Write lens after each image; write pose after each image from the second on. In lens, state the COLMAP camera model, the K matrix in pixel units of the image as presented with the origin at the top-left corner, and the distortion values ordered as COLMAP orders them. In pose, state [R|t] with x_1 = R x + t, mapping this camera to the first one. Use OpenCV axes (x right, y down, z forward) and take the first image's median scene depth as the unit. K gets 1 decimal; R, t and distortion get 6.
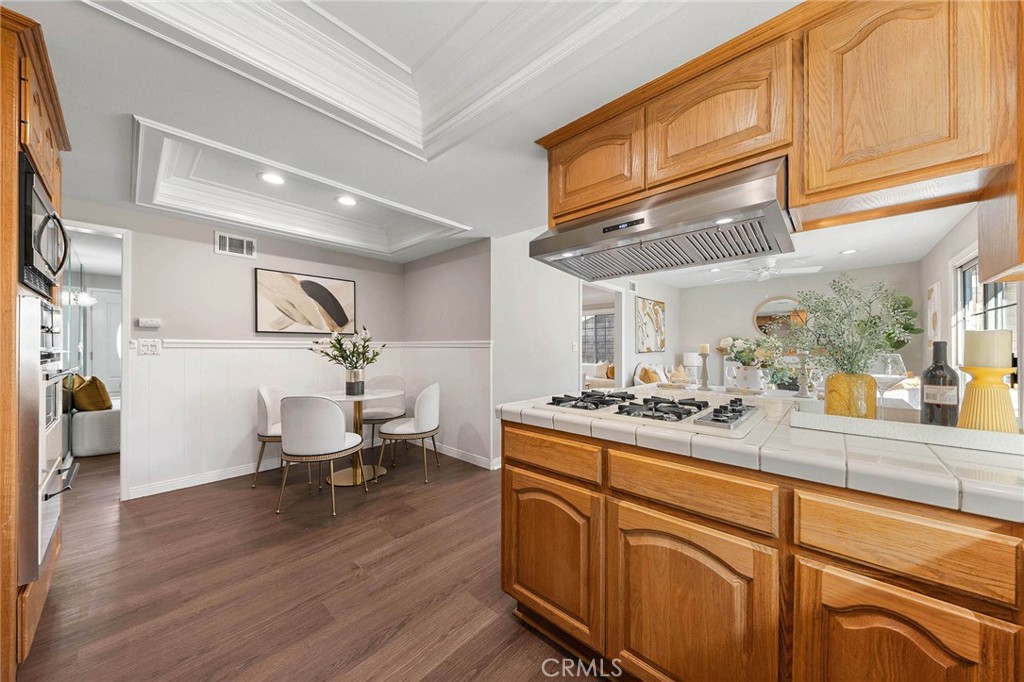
lens RADIAL K [[338.7, 0, 515.0], [0, 338.7, 344.0], [0, 0, 1]] dist [0.003089, -0.000059]
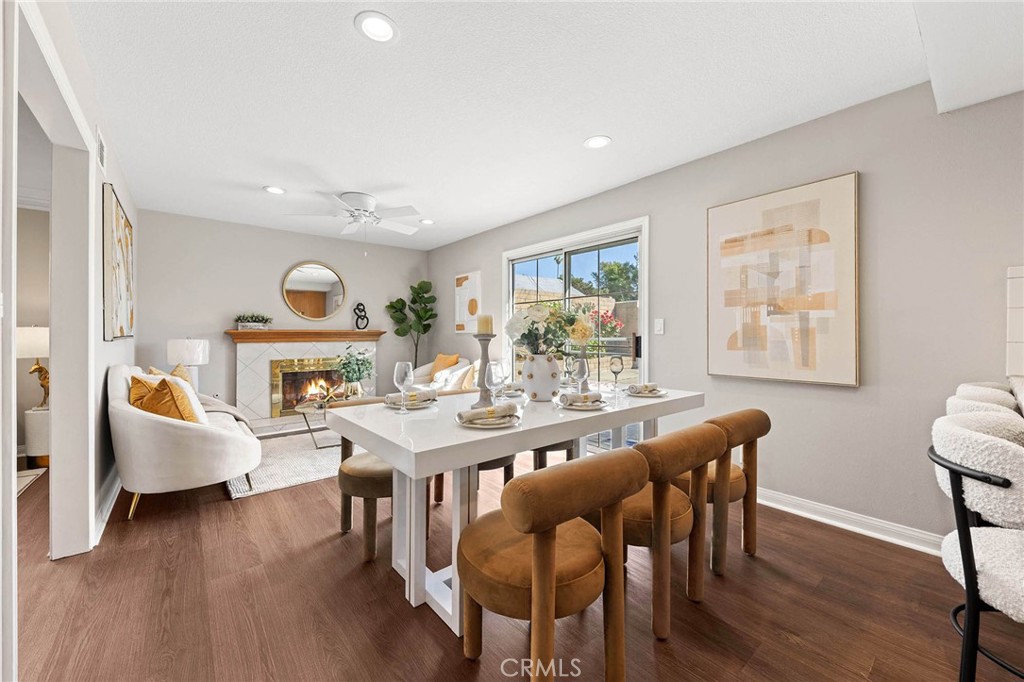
lens RADIAL K [[386.5, 0, 502.3], [0, 386.5, 337.7], [0, 0, 1]] dist [0.002820, 0.000148]
pose [[0.137391, -0.003582, 0.990510, 0.020565], [-0.012296, 0.999910, 0.005321, 0.031926], [-0.990441, -0.012910, 0.137335, 0.967704]]
